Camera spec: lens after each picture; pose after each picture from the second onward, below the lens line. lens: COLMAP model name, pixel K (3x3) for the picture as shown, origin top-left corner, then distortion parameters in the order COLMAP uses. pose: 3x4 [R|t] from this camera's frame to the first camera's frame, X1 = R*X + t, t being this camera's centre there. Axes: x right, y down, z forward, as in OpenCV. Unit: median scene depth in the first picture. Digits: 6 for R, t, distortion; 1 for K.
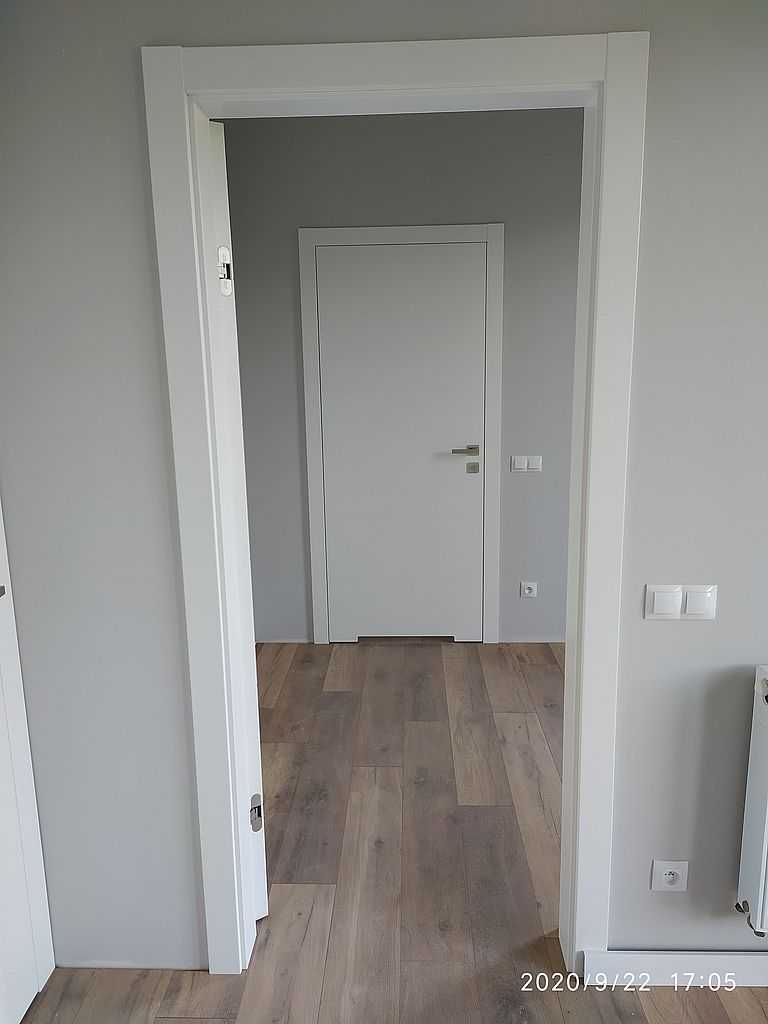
lens RADIAL K [[753.3, 0, 384.0], [0, 753.3, 512.0], [0, 0, 1]] dist [0.031326, -0.002319]
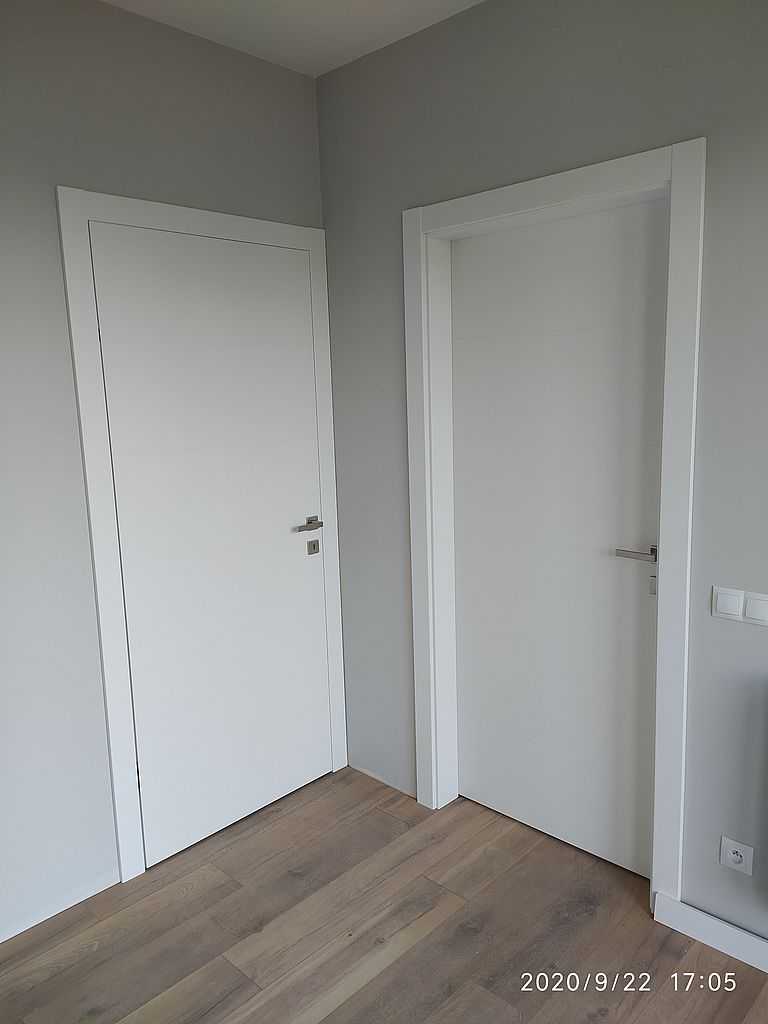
lens RADIAL K [[759.8, 0, 384.0], [0, 759.8, 512.0], [0, 0, 1]] dist [0.008630, -0.004798]
pose [[0.743538, 0.105082, -0.660385, 0.676527], [-0.118256, 0.992673, 0.024809, 0.013111], [0.658154, 0.059648, 0.750517, -0.202411]]
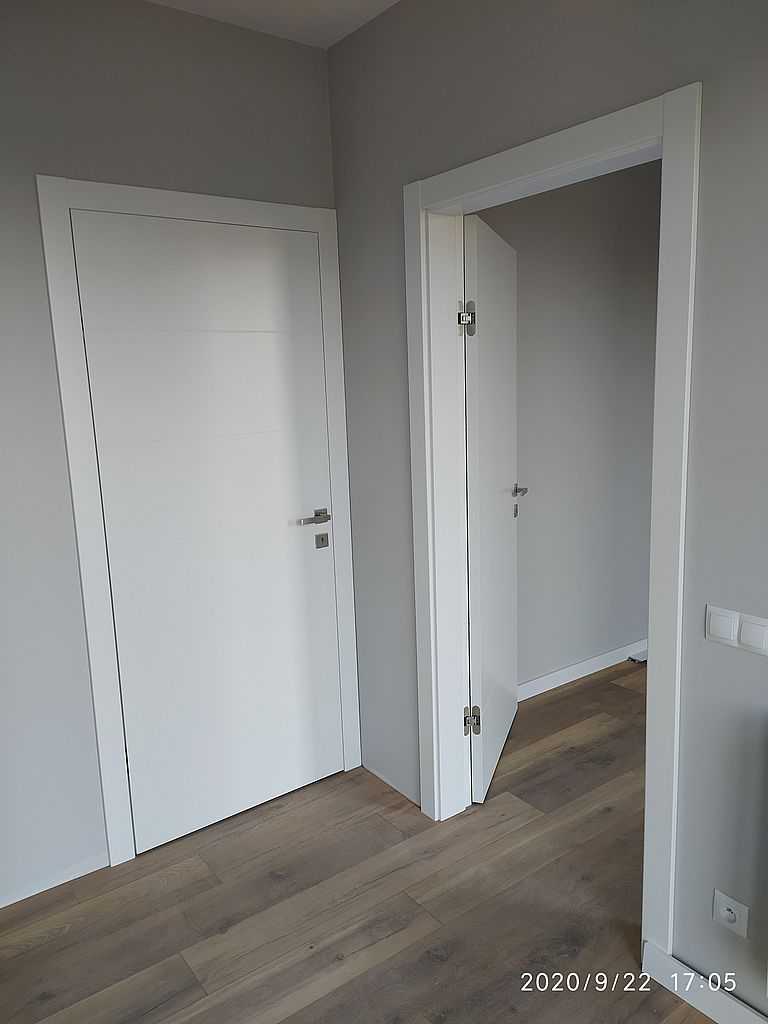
lens RADIAL K [[759.8, 0, 384.0], [0, 759.8, 512.0], [0, 0, 1]] dist [0.008630, -0.004798]
pose [[0.623285, 0.136430, -0.770002, 0.780936], [-0.135804, 0.988586, 0.065231, -0.031484], [0.770112, 0.063912, 0.634699, 0.011780]]
